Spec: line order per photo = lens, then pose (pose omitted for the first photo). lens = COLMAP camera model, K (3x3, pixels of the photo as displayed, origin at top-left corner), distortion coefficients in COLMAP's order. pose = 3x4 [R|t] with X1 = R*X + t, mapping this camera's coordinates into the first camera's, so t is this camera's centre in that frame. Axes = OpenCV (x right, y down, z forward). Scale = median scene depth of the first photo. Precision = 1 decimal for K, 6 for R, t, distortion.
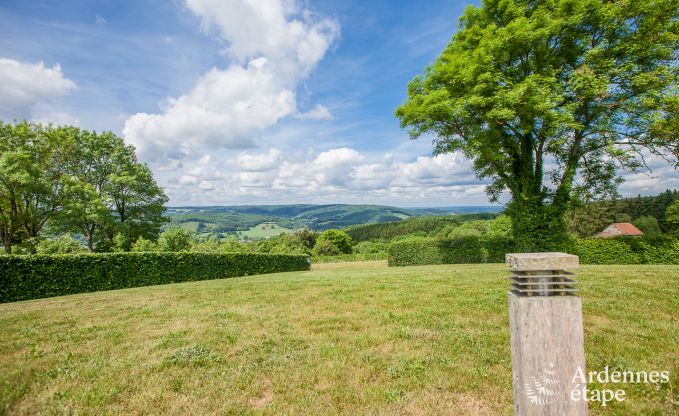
lens RADIAL K [[311.8, 0, 341.5], [0, 311.8, 197.5], [0, 0, 1]] dist [-0.021474, 0.005723]
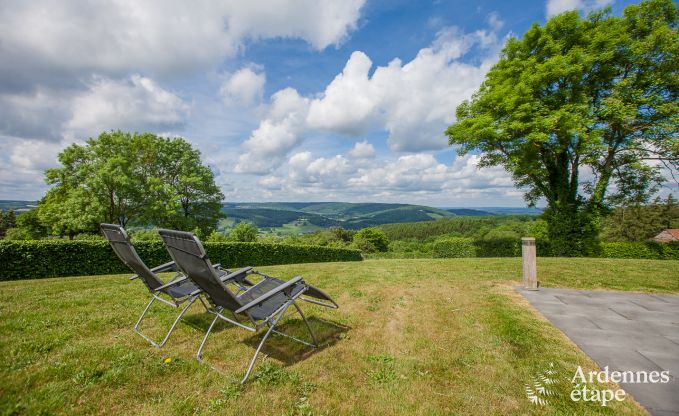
lens RADIAL K [[311.8, 0, 342.5], [0, 311.8, 197.5], [0, 0, 1]] dist [-0.021474, 0.005723]
pose [[0.995163, 0.016067, -0.096917, -0.049184], [-0.015559, 0.999861, 0.005993, -0.011932], [0.097000, -0.004456, 0.995274, -0.110303]]
